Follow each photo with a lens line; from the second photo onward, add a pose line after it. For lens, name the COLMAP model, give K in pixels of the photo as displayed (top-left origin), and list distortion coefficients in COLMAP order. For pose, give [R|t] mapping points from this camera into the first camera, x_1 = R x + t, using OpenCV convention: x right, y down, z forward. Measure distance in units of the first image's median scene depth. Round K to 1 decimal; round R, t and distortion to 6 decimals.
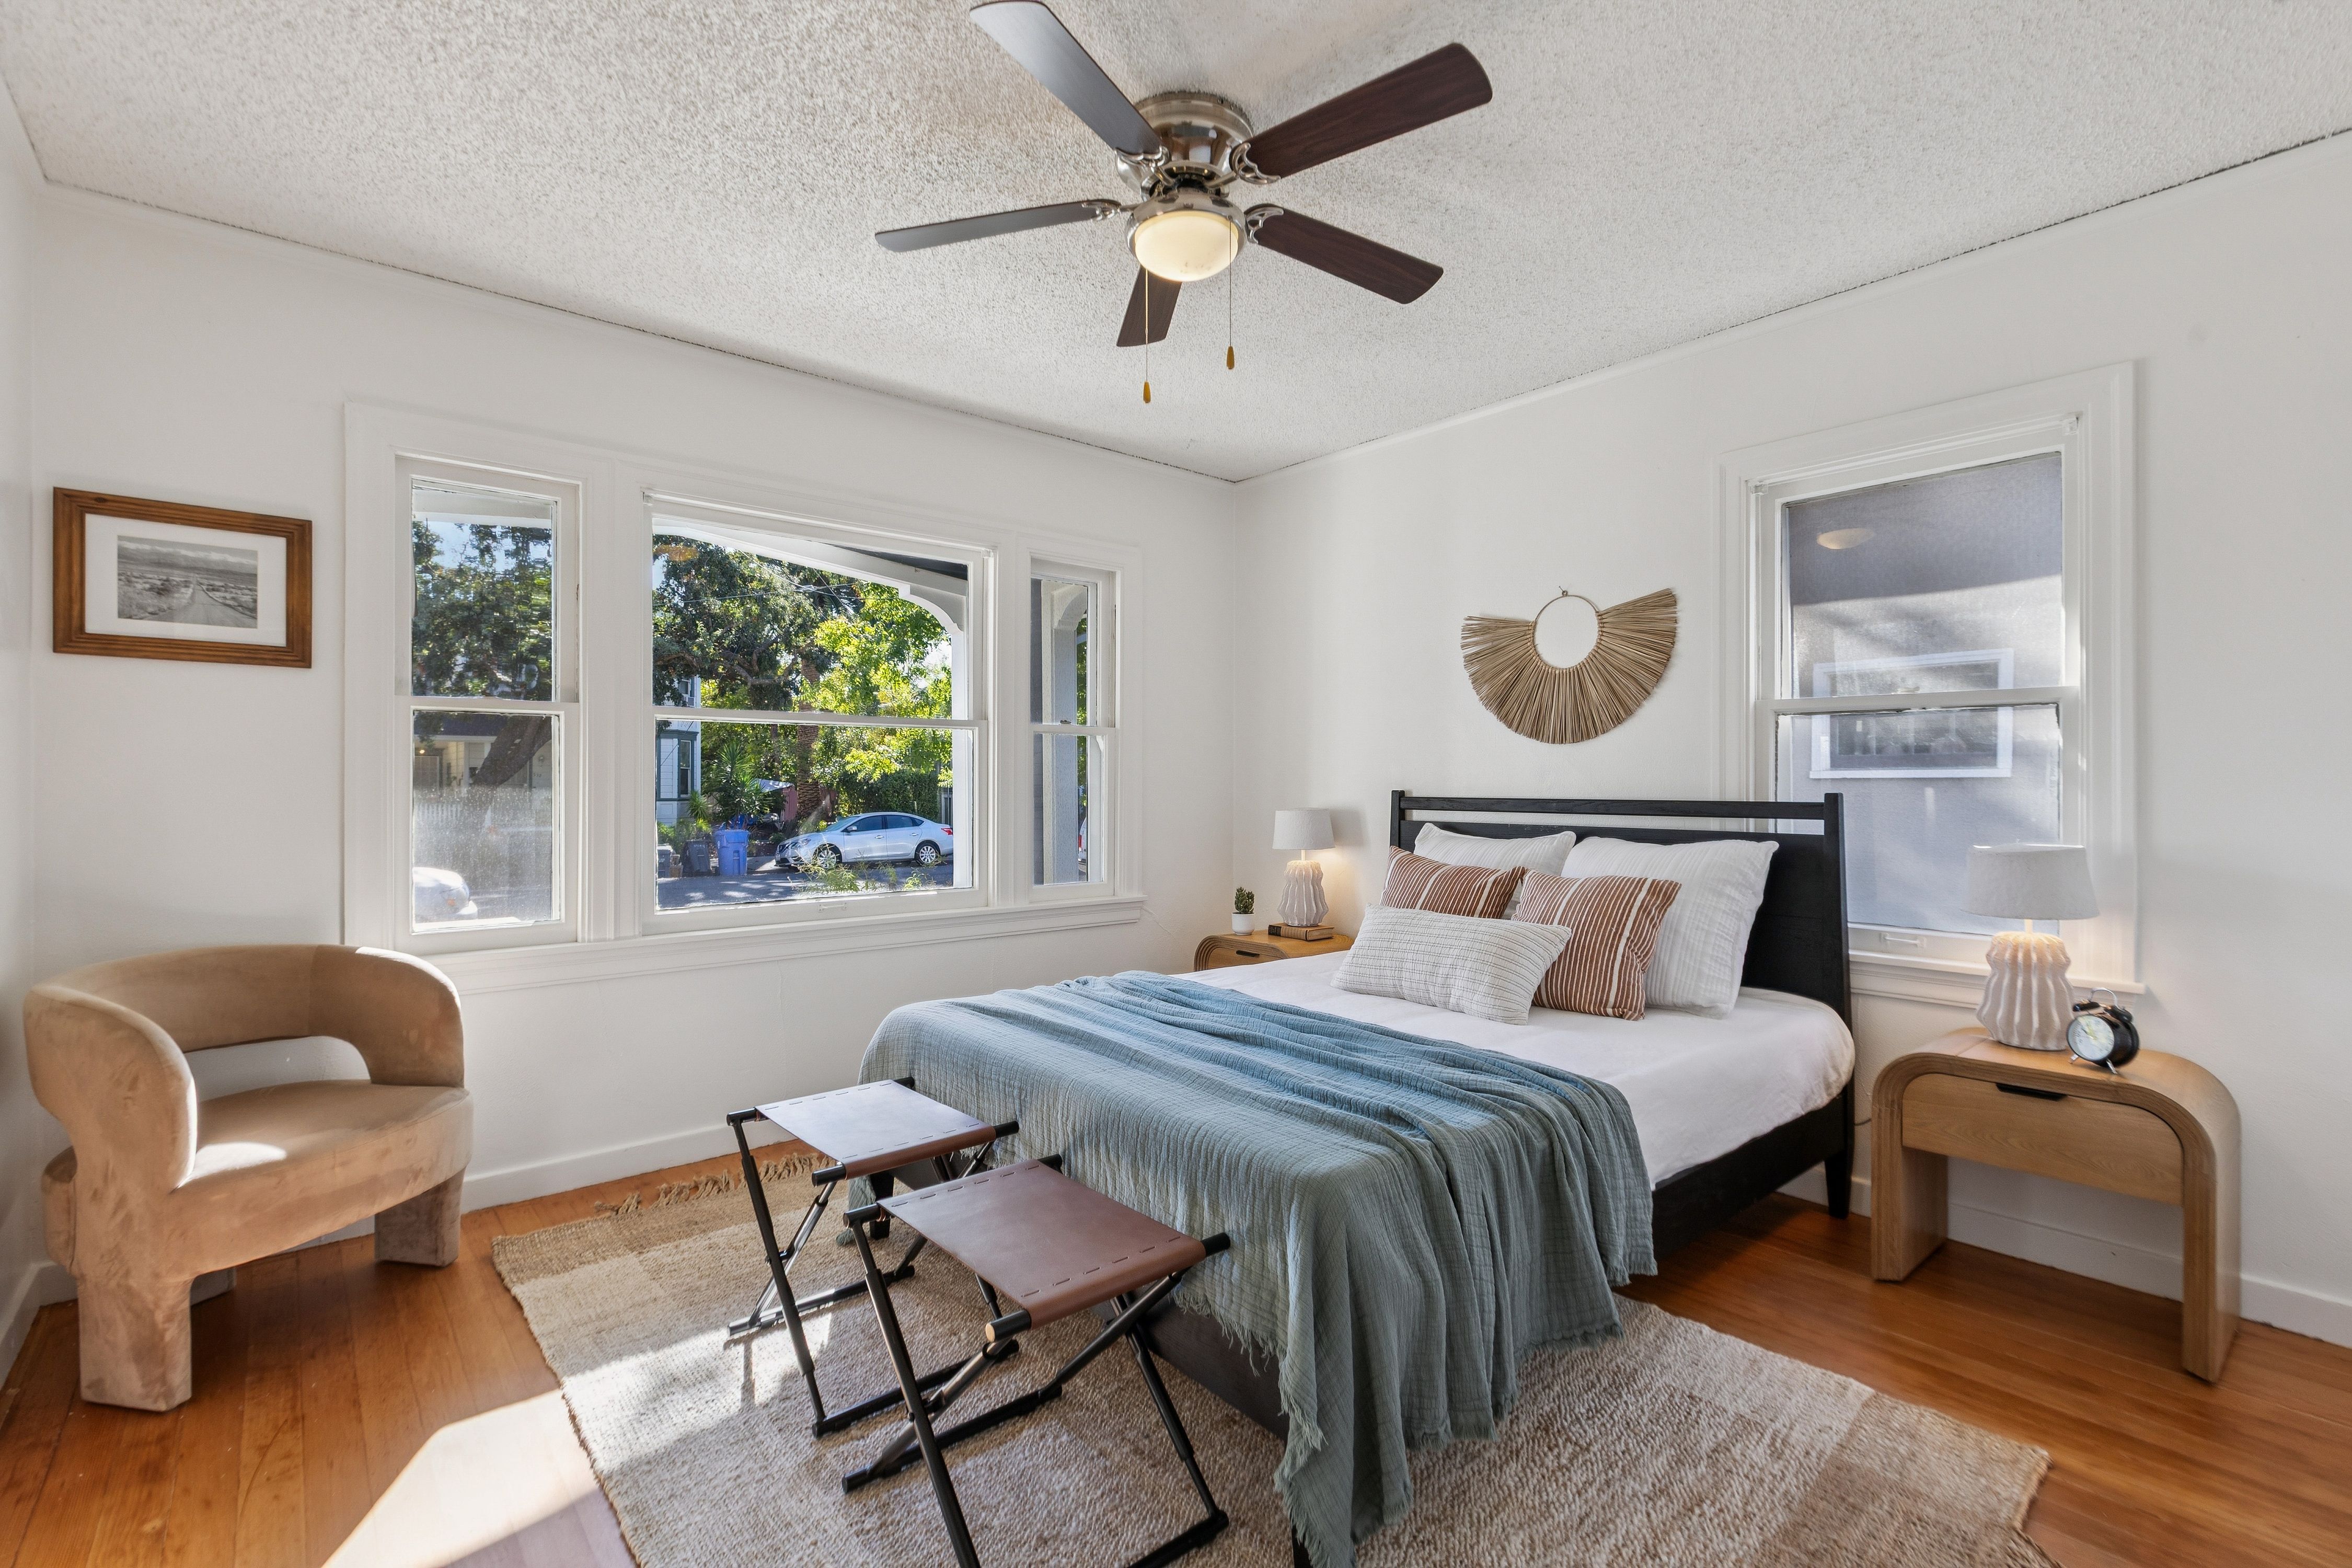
lens RADIAL K [[1052.5, 0, 1182.8], [0, 1052.5, 801.2], [0, 0, 1]] dist [-0.000785, -0.000564]
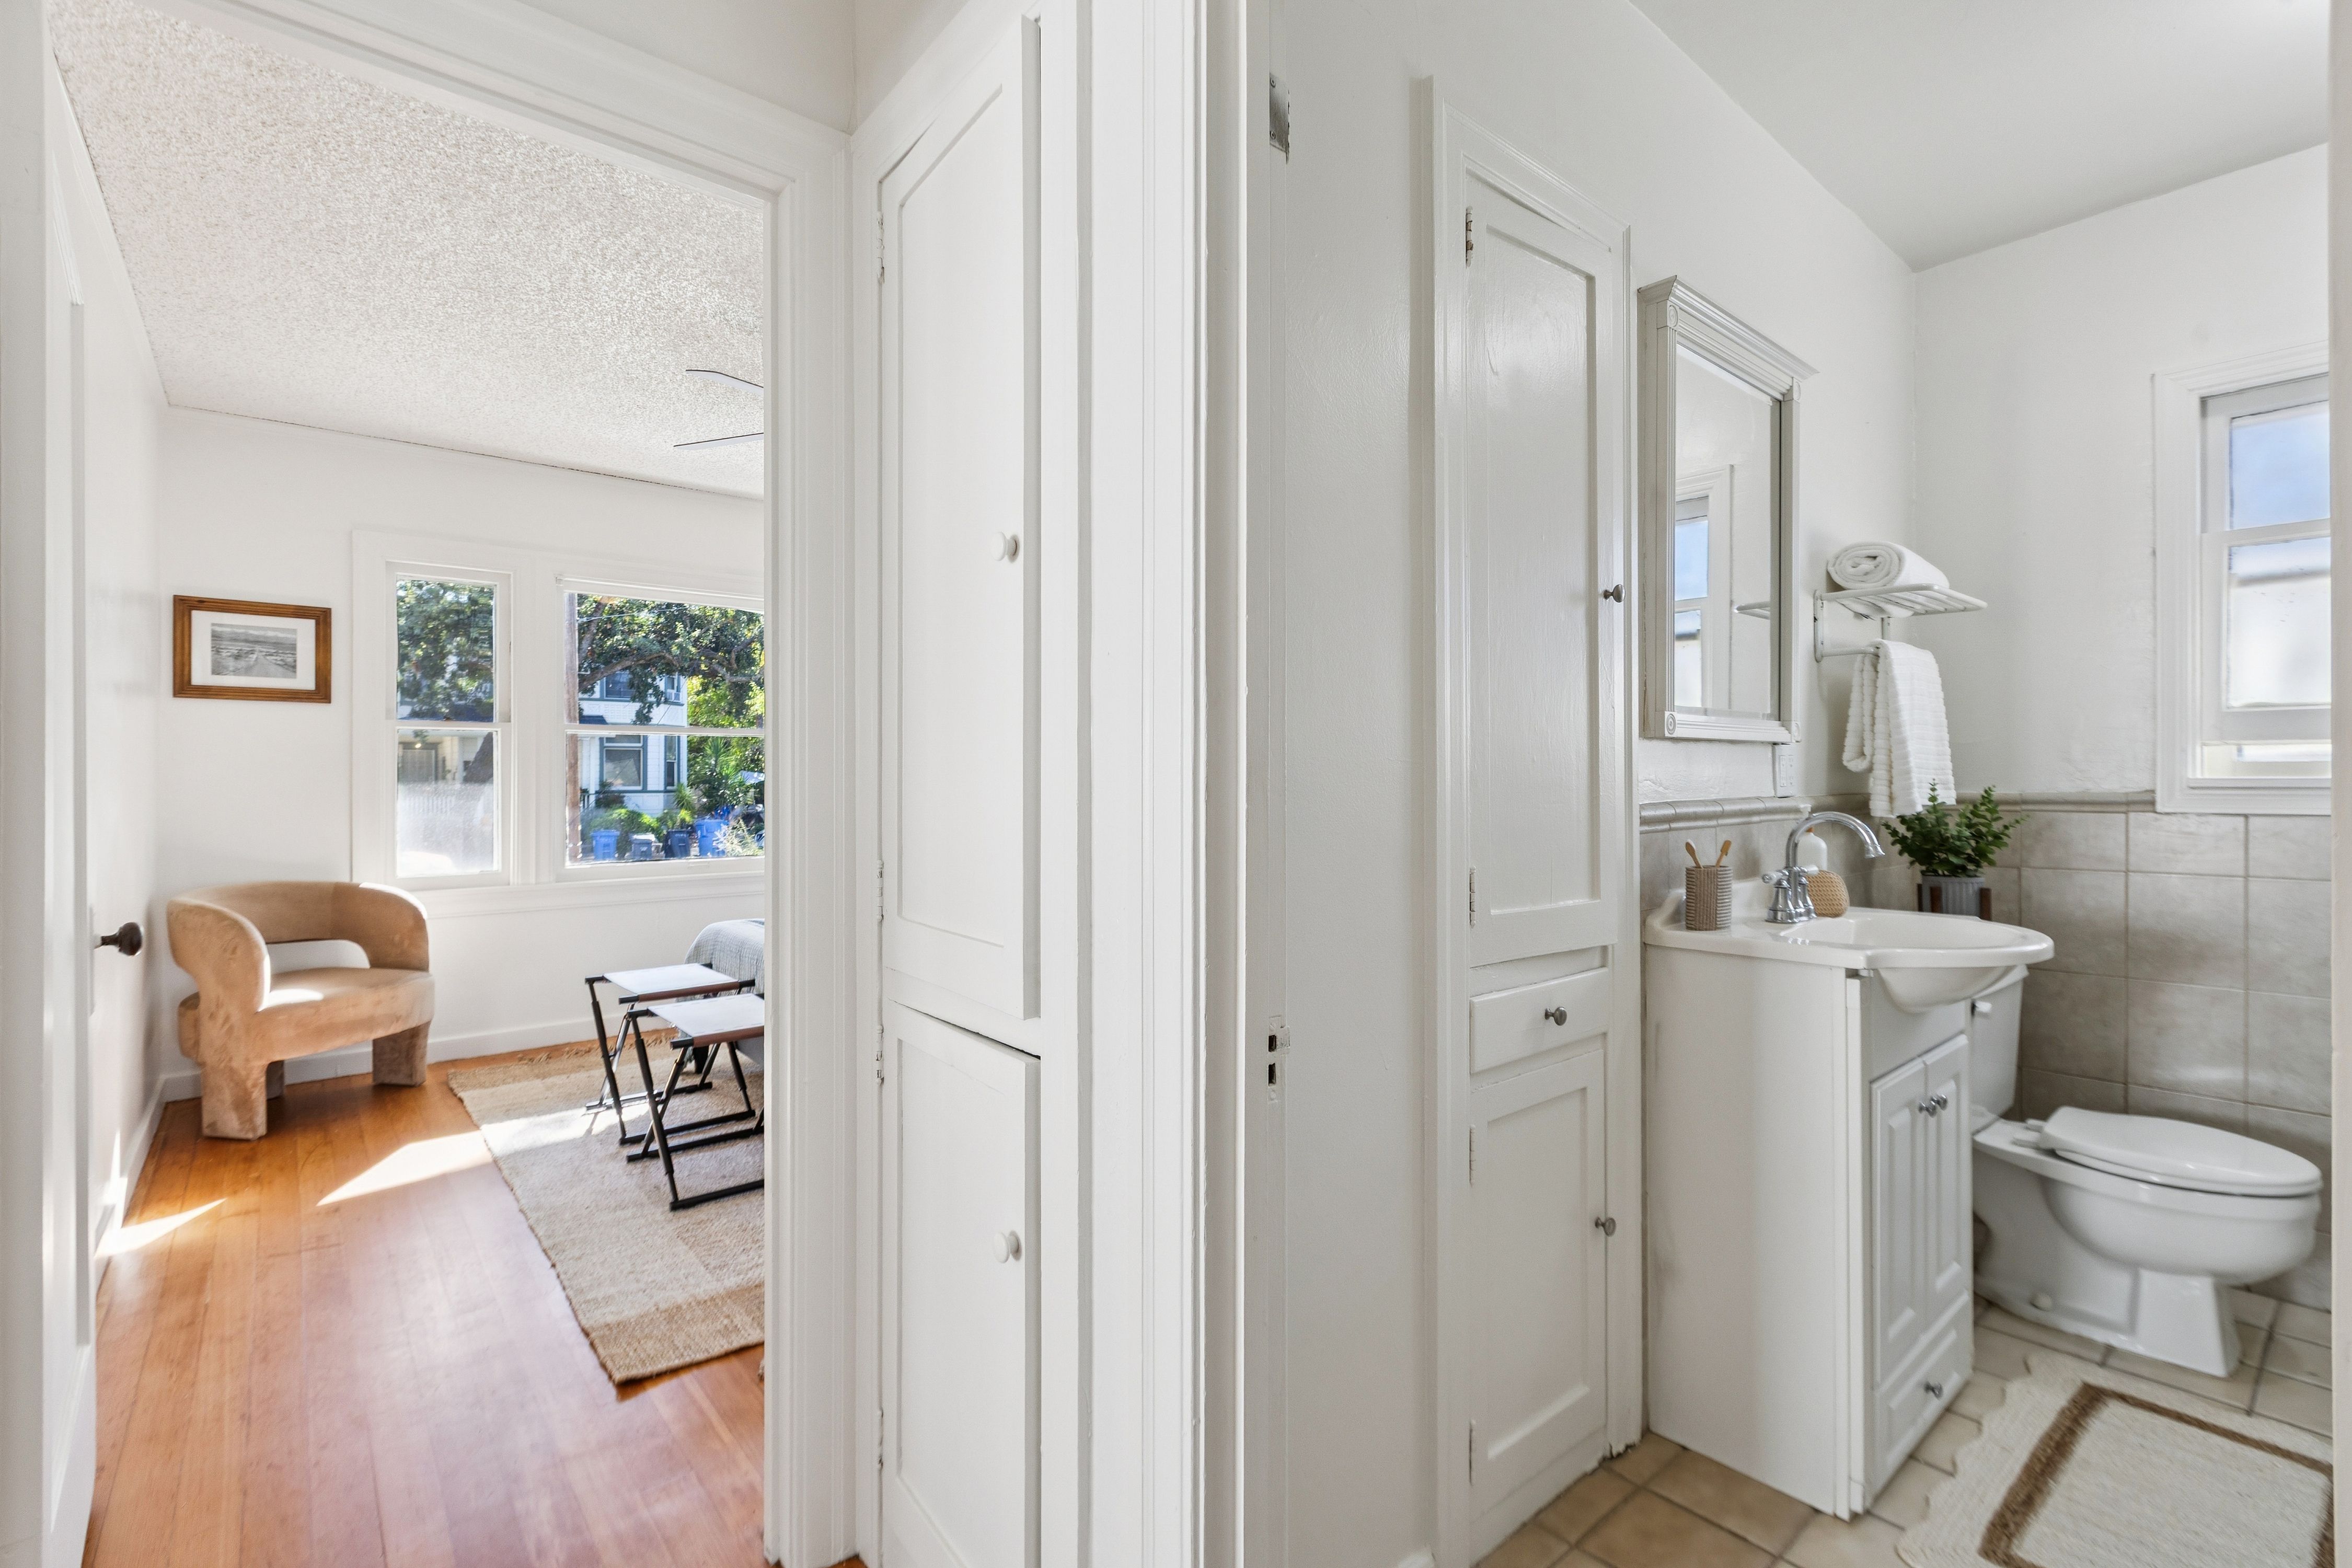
lens RADIAL K [[1052.5, 0, 1173.5], [0, 1052.5, 789.6], [0, 0, 1]] dist [-0.000785, -0.000564]
pose [[0.999987, -0.002948, -0.004166, 0.452706], [0.002938, 0.999993, -0.002515, 0.008337], [0.004174, 0.002503, 0.999988, -0.588686]]
